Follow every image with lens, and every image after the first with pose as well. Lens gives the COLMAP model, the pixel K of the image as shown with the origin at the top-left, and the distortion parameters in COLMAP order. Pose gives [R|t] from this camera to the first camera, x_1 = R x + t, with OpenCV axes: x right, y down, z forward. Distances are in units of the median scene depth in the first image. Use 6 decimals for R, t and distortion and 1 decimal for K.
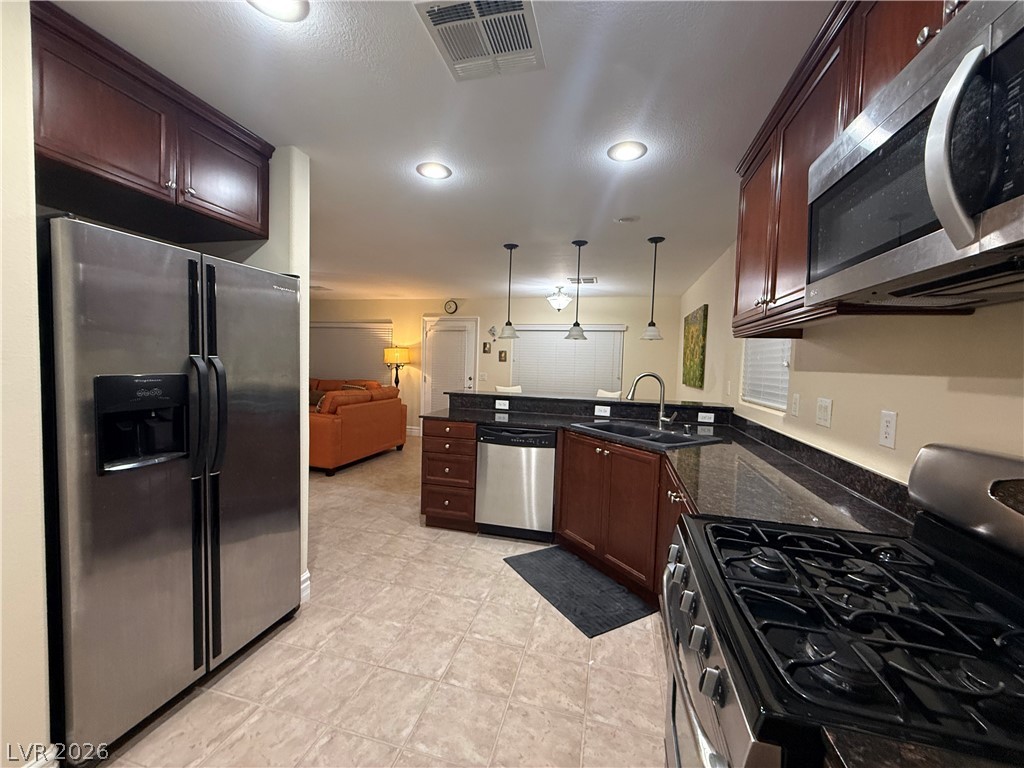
lens RADIAL K [[407.0, 0, 509.5], [0, 407.0, 383.4], [0, 0, 1]] dist [0.000029, 0.000229]
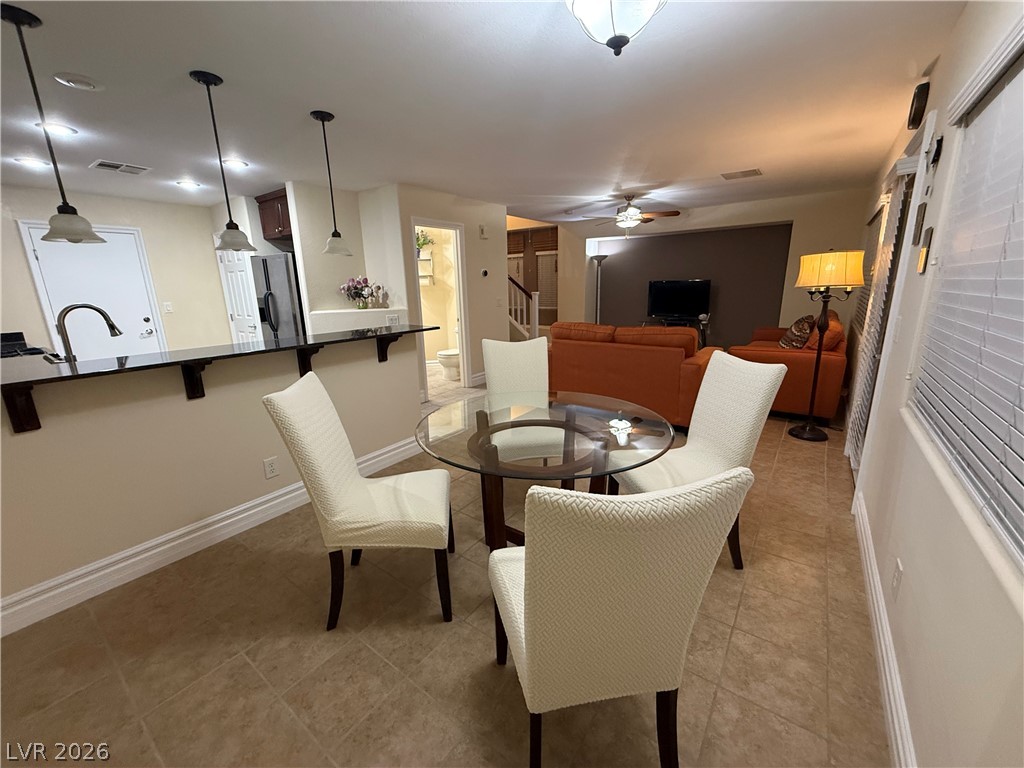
lens RADIAL K [[407.0, 0, 509.5], [0, 407.0, 383.4], [0, 0, 1]] dist [0.000029, 0.000229]
pose [[-0.367824, 0.198632, -0.908433, 0.318903], [-0.031876, 0.973652, 0.225799, -0.035690], [0.929349, 0.112012, -0.351801, 0.851808]]
